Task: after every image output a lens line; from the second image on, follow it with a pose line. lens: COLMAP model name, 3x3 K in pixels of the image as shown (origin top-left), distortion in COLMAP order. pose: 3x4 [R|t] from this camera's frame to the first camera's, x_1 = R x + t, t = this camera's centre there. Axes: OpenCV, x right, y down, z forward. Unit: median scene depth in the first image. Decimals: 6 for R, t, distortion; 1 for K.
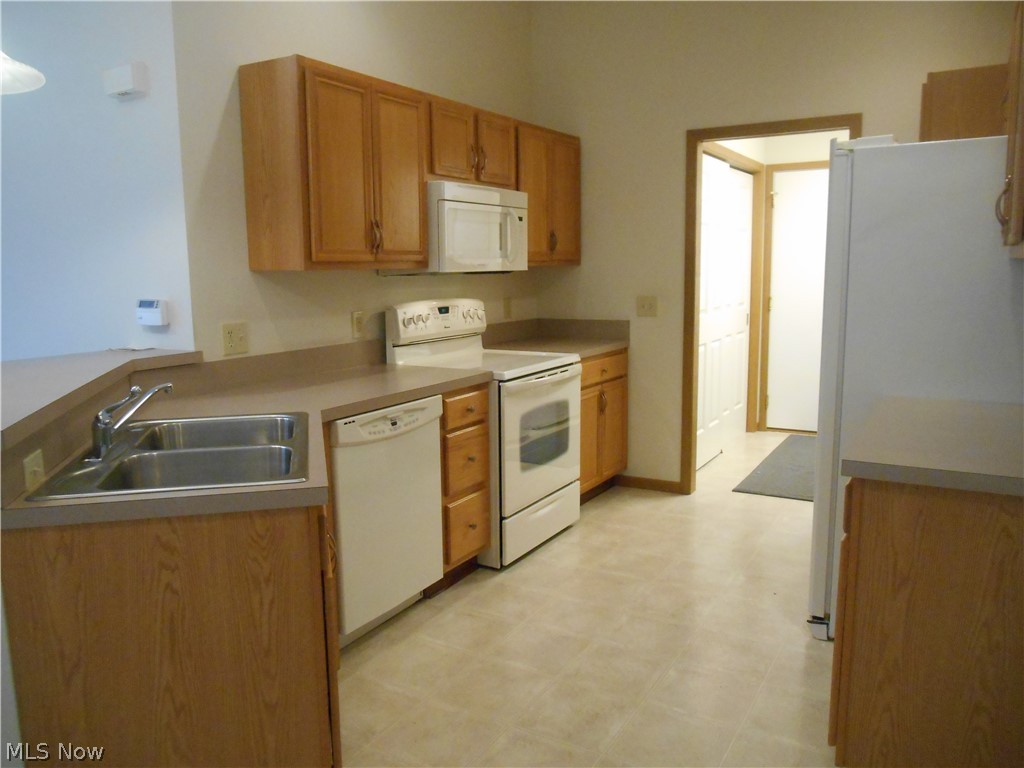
lens RADIAL K [[787.0, 0, 507.2], [0, 787.0, 387.9], [0, 0, 1]] dist [-0.049078, 0.032508]
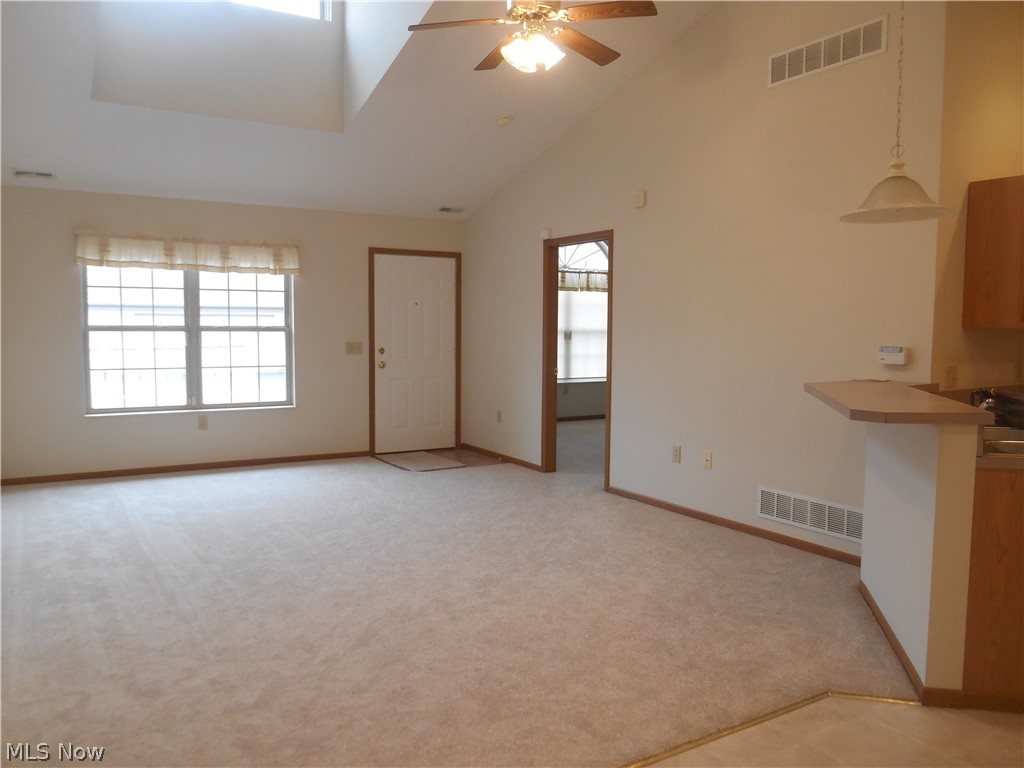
lens RADIAL K [[787.0, 0, 507.2], [0, 787.0, 387.9], [0, 0, 1]] dist [-0.049078, 0.032508]
pose [[0.881820, 0.053834, -0.468504, -0.341853], [-0.086976, 0.994986, -0.049377, 0.080304], [0.463497, 0.084290, 0.882081, -0.495571]]
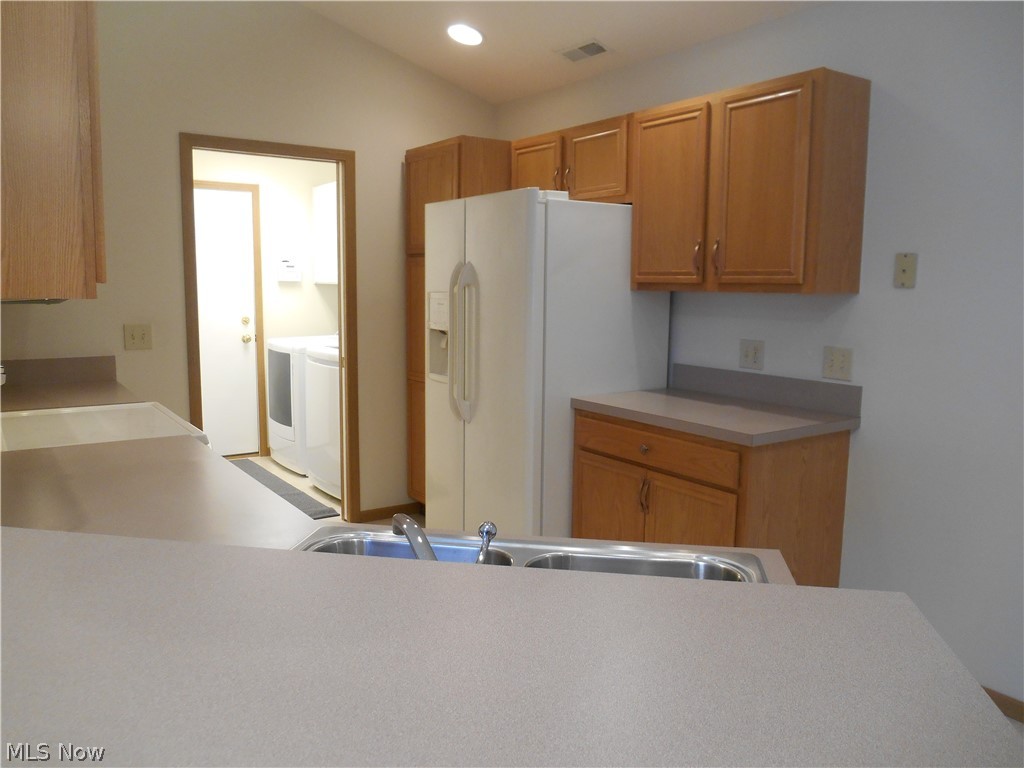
lens RADIAL K [[787.0, 0, 507.2], [0, 787.0, 387.9], [0, 0, 1]] dist [-0.049078, 0.032508]
pose [[0.409327, -0.106717, 0.906125, -0.551332], [0.125269, 0.990304, 0.060043, -0.067978], [-0.903747, 0.088932, 0.418727, 0.408797]]
